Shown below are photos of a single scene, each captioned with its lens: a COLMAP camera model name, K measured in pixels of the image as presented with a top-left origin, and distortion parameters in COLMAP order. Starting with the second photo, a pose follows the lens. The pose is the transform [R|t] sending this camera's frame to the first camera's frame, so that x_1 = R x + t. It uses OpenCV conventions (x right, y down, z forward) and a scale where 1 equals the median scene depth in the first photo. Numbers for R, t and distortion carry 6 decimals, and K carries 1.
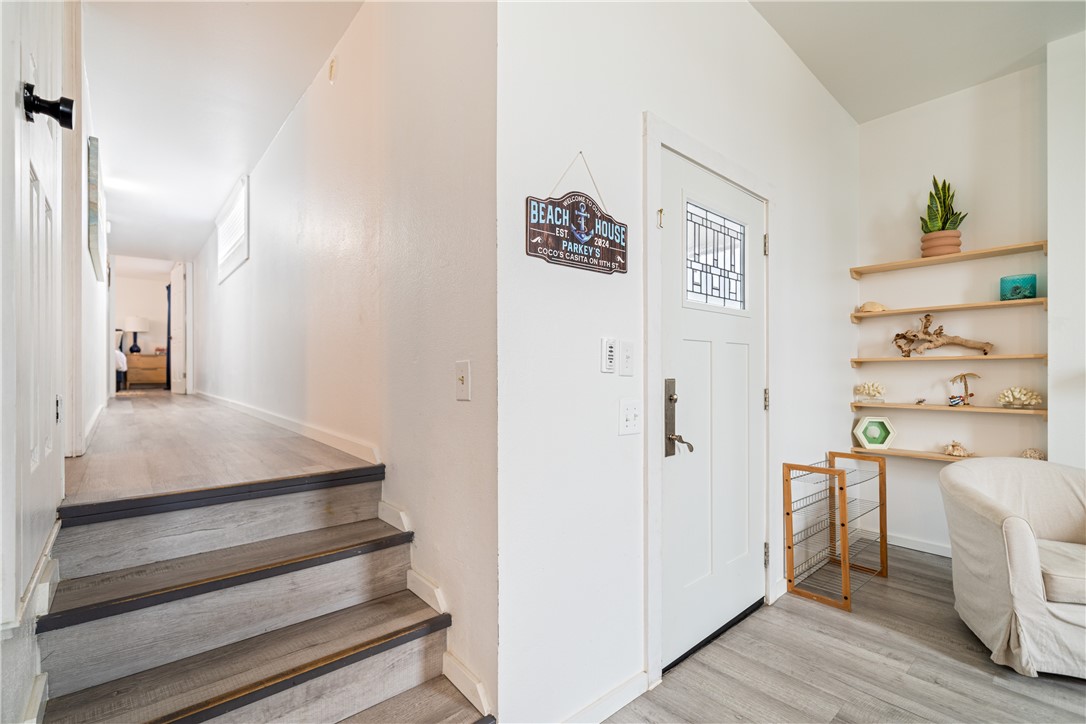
lens RADIAL K [[475.2, 0, 541.8], [0, 475.2, 372.5], [0, 0, 1]] dist [0.001474, 0.000010]
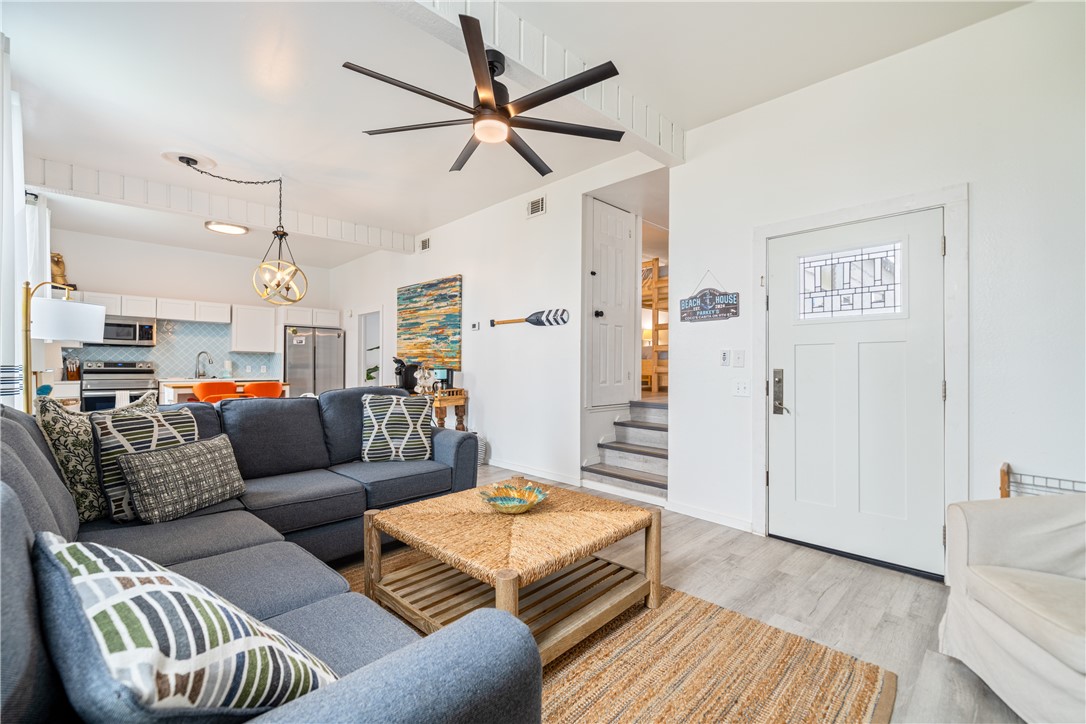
lens RADIAL K [[463.9, 0, 543.0], [0, 463.9, 362.0], [0, 0, 1]] dist [0.000483, 0.000031]
pose [[0.057644, -0.010702, -0.998280, 1.437813], [-0.005031, 0.999927, -0.011010, 0.007494], [0.998325, 0.005657, 0.057586, 0.041328]]
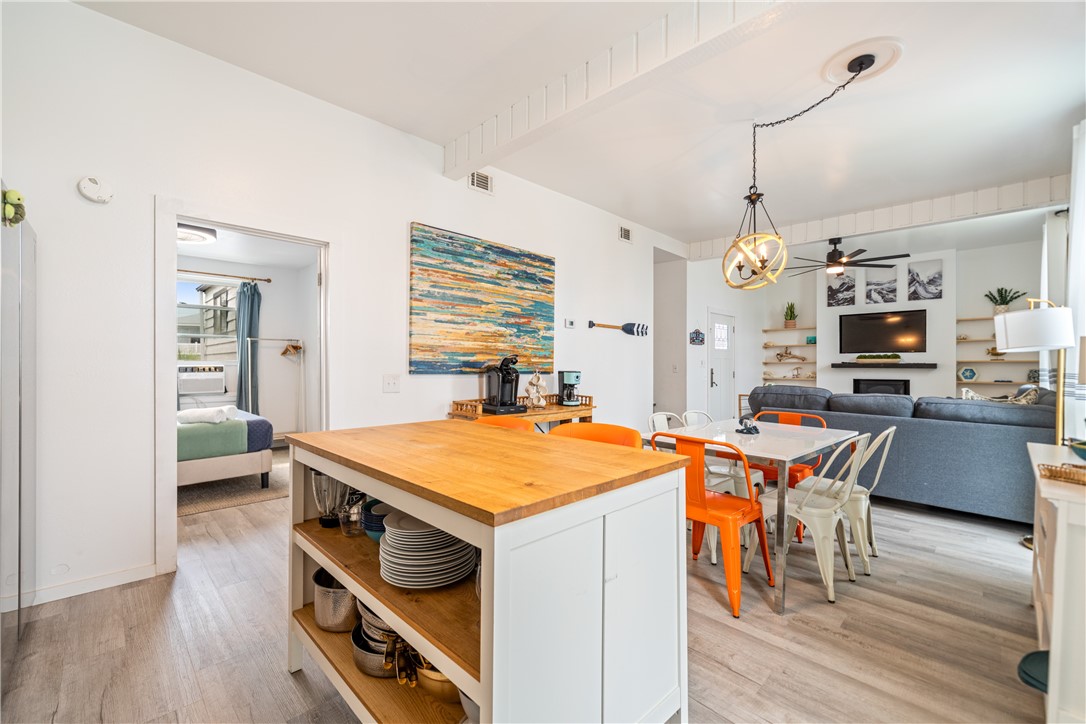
lens RADIAL K [[449.7, 0, 541.6], [0, 449.7, 364.9], [0, 0, 1]] dist [-0.000942, -0.000163]
pose [[0.998503, 0.003504, 0.054576, -1.076047], [-0.003460, 0.999994, -0.000900, -0.005845], [-0.054579, 0.000710, 0.998509, -2.133869]]
